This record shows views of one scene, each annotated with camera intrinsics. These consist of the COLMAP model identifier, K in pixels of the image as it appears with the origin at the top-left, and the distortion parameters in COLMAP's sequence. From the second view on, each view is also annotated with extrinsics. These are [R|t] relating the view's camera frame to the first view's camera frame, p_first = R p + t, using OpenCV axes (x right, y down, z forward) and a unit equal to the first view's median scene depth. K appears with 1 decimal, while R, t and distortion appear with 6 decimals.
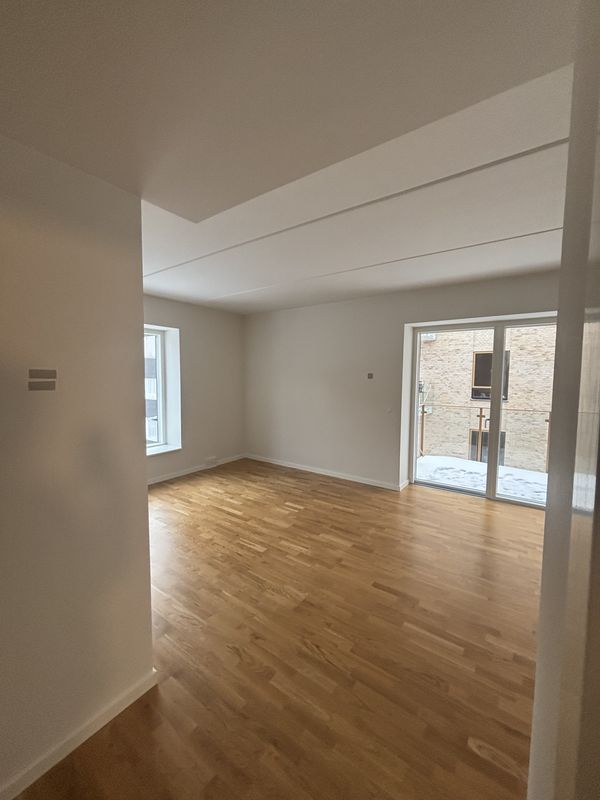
lens RADIAL K [[321.6, 0, 299.5], [0, 321.6, 397.9], [0, 0, 1]] dist [0.000726, -0.000255]
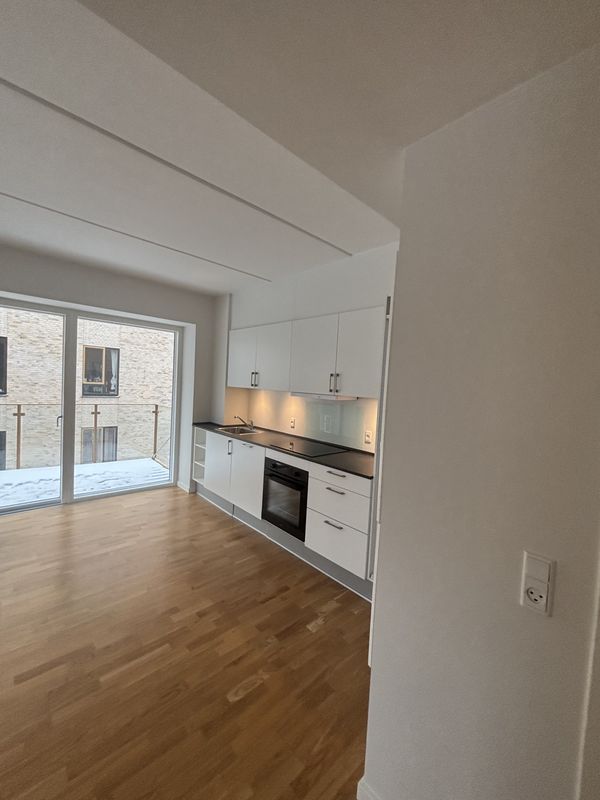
lens RADIAL K [[321.6, 0, 299.6], [0, 321.6, 400.3], [0, 0, 1]] dist [0.000726, -0.000255]
pose [[0.199102, -0.046998, 0.978851, -0.161492], [0.016166, 0.998871, 0.044671, -0.008751], [-0.979845, 0.006930, 0.199637, 0.176573]]
